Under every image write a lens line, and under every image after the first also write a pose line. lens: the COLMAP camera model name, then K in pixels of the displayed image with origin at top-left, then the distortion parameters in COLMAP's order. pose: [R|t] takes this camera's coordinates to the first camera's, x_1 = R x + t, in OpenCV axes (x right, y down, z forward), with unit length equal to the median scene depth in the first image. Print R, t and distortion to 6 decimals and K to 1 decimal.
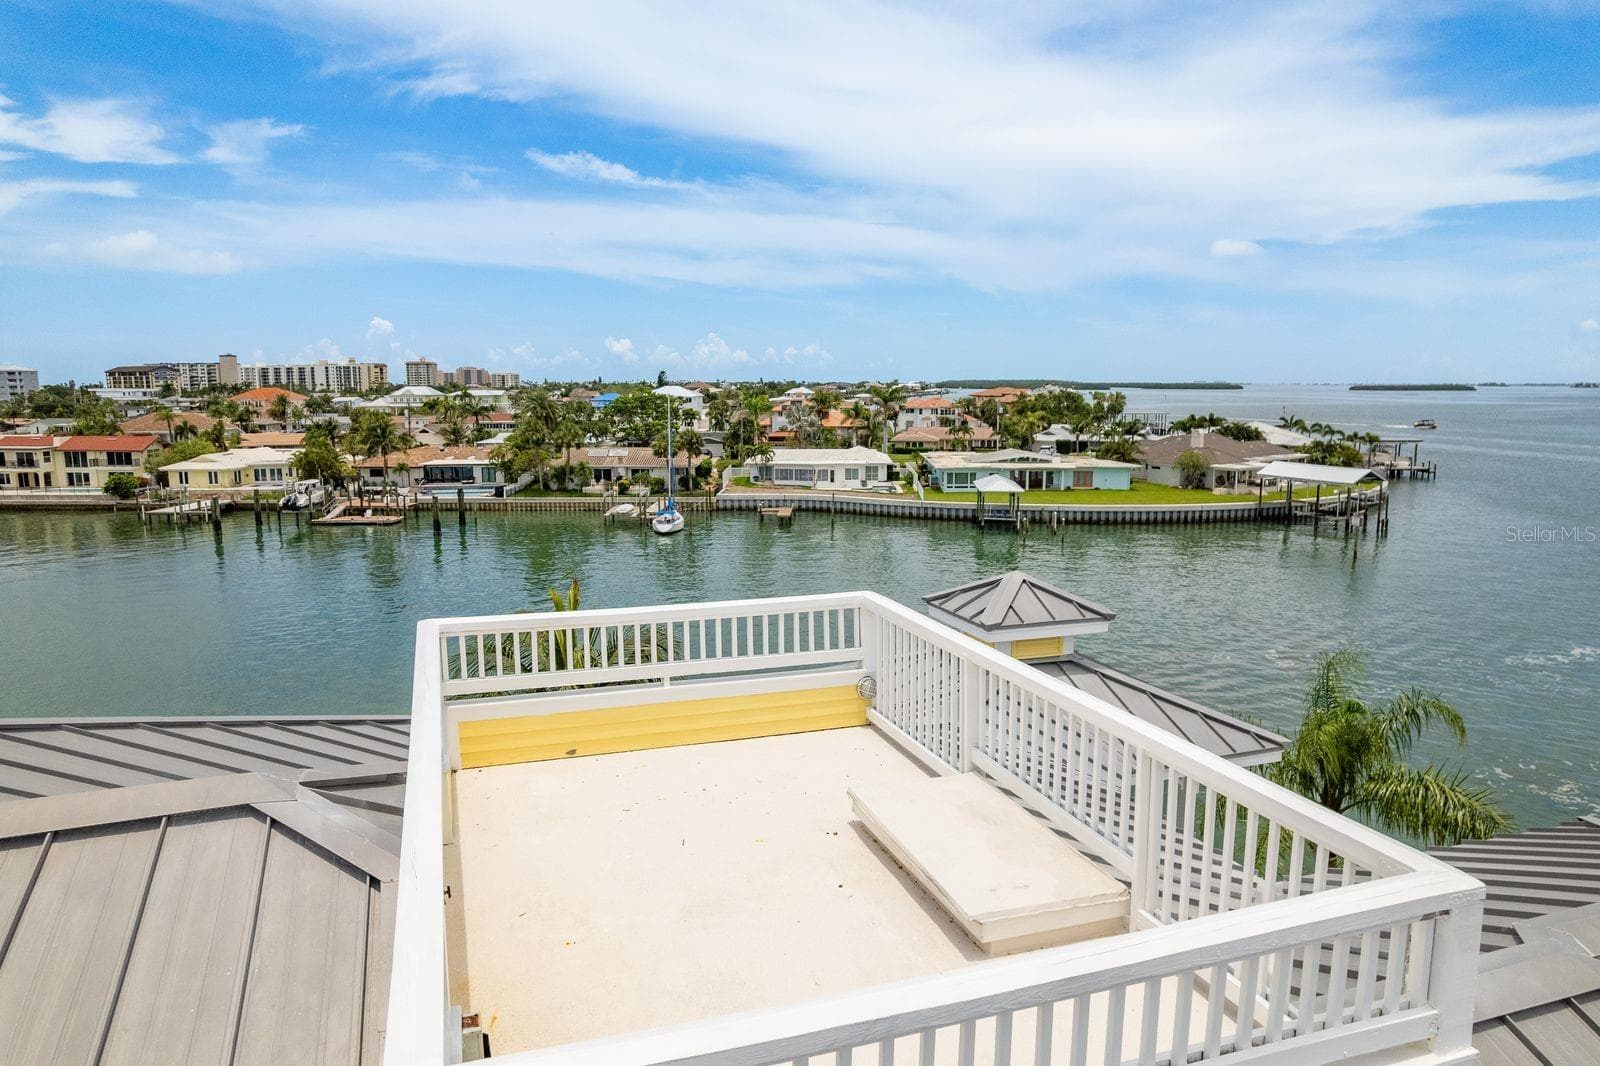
lens RADIAL K [[1025.0, 0, 800.0], [0, 1025.0, 533.0], [0, 0, 1]] dist [-0.069913, 0.066414]
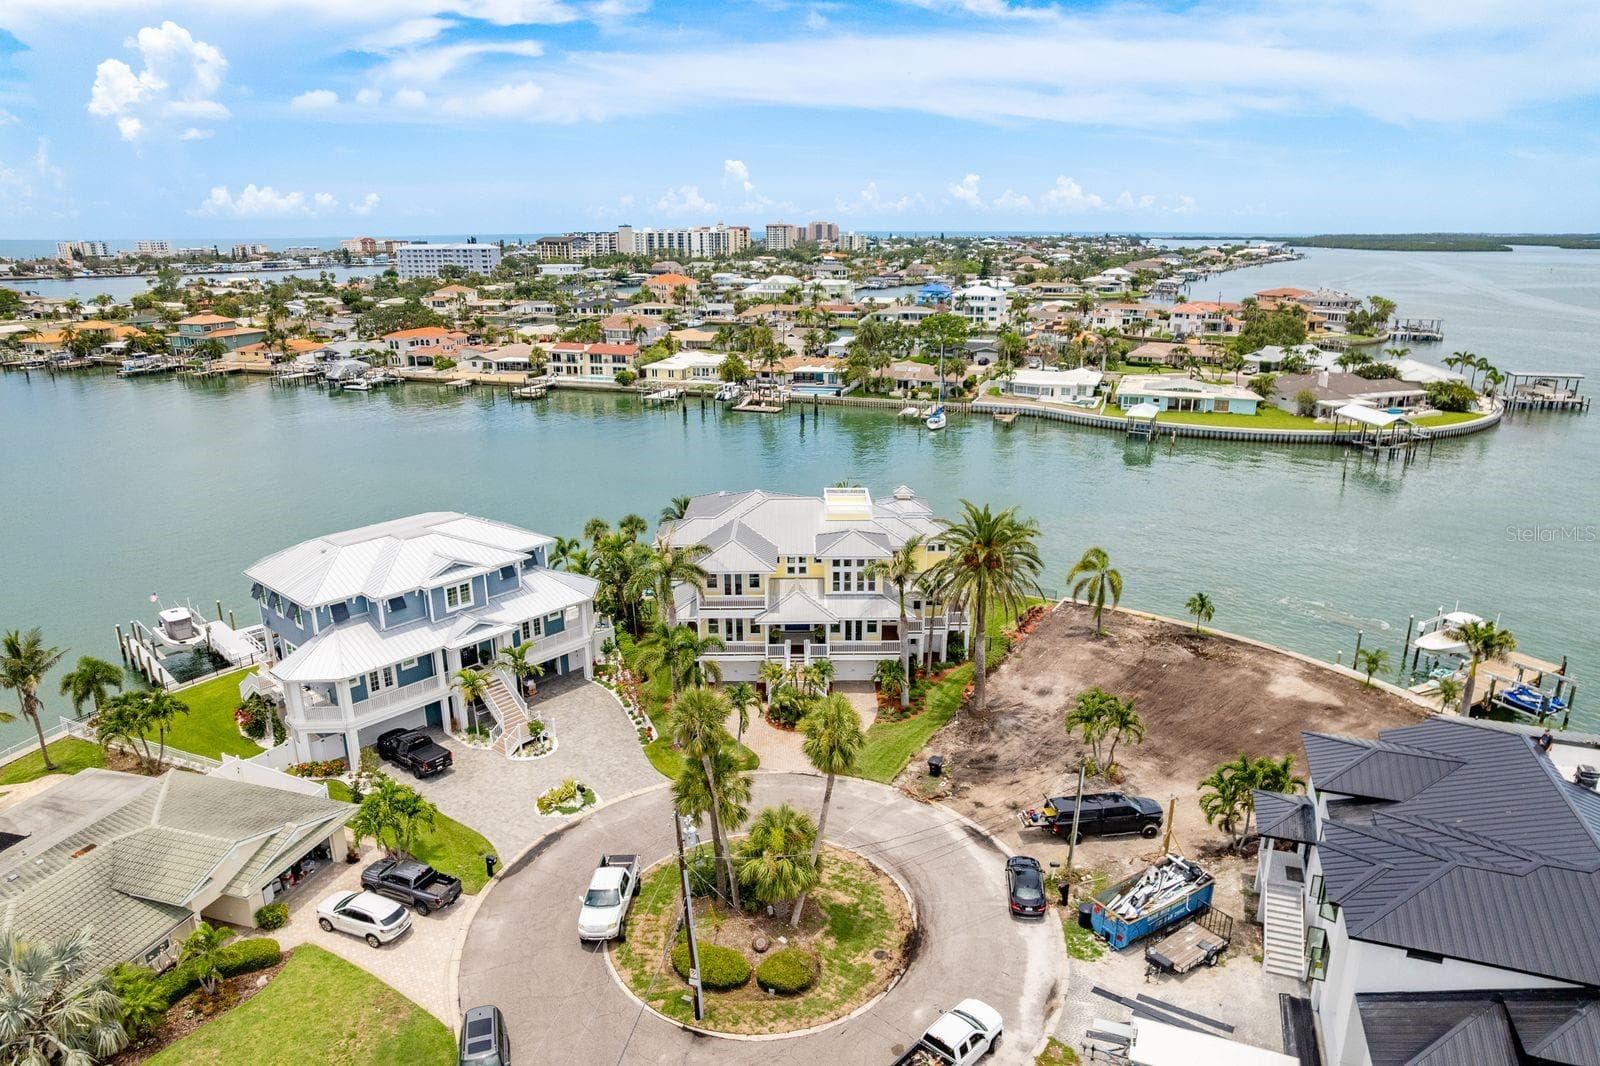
lens RADIAL K [[1059.6, 0, 819.1], [0, 1059.6, 576.8], [0, 0, 1]] dist [-0.042382, 0.042209]
pose [[0.952036, 0.102084, -0.288455, 0.178065], [-0.047406, 0.980533, 0.190546, -0.068606], [0.302291, -0.167732, 0.938342, -0.593581]]
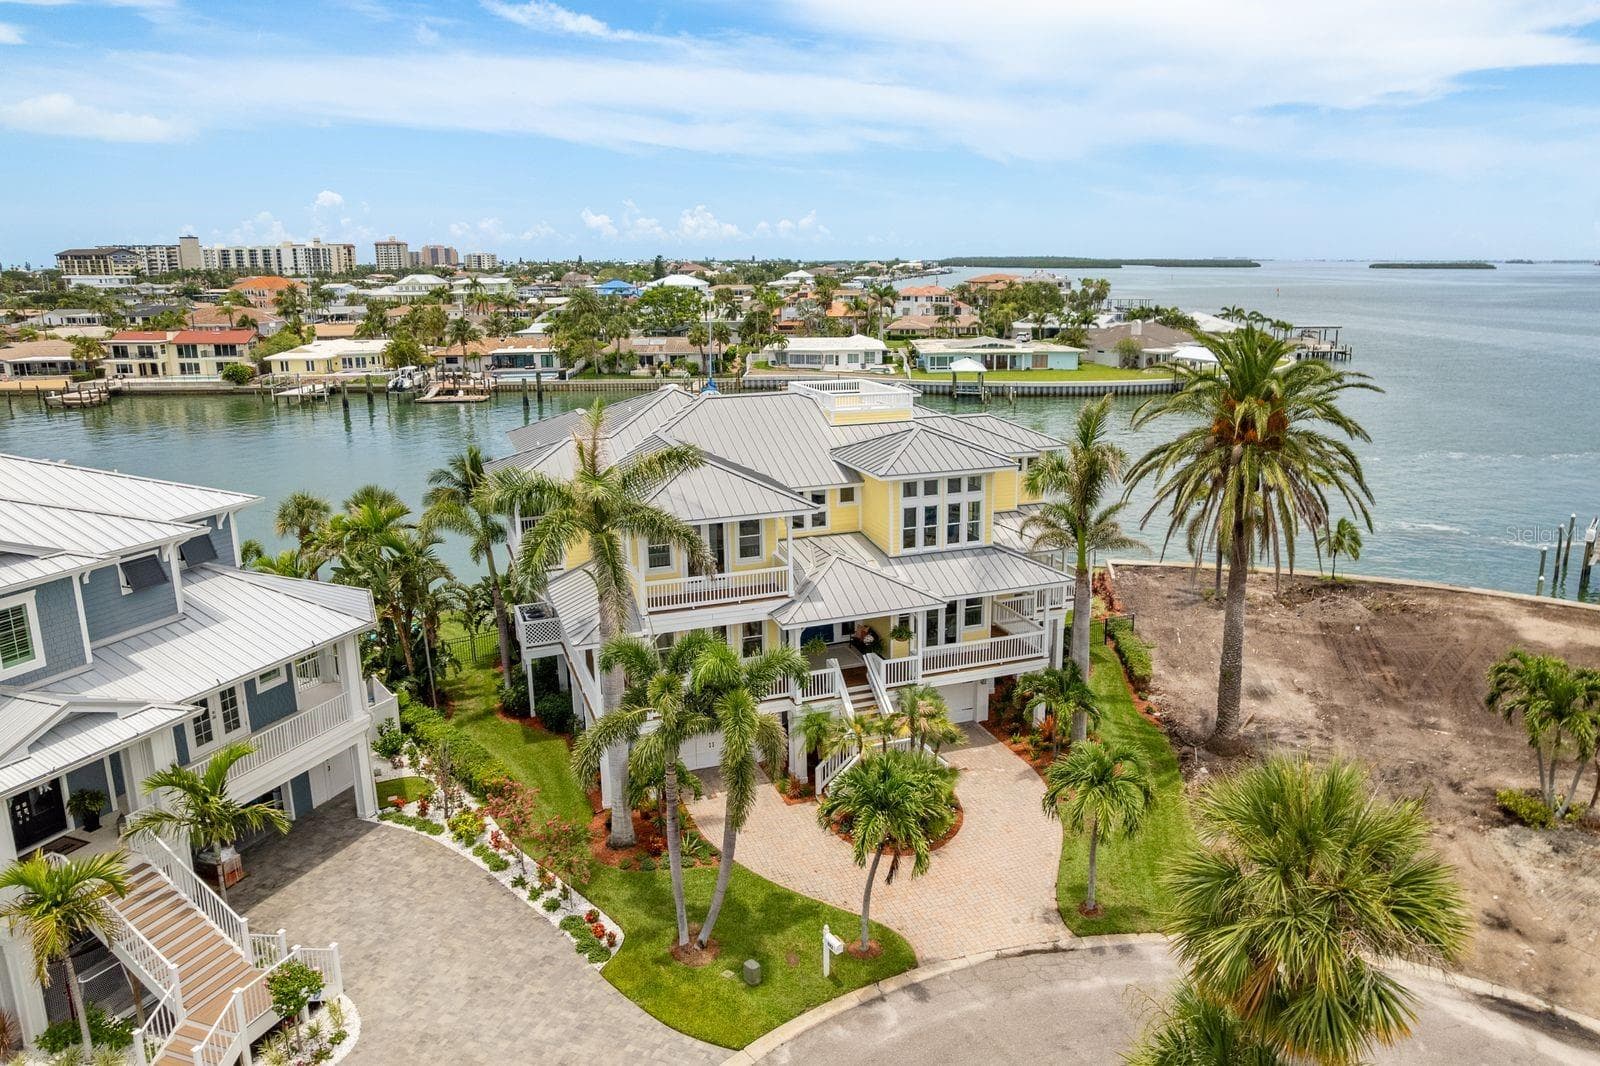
lens RADIAL K [[1122.8, 0, 868.5], [0, 1122.8, 529.3], [0, 0, 1]] dist [-0.064098, 0.066685]
pose [[0.997807, -0.016132, 0.064192, -0.019447], [0.010094, 0.995587, 0.093300, 0.020089], [-0.065414, -0.092448, 0.993566, -0.334176]]
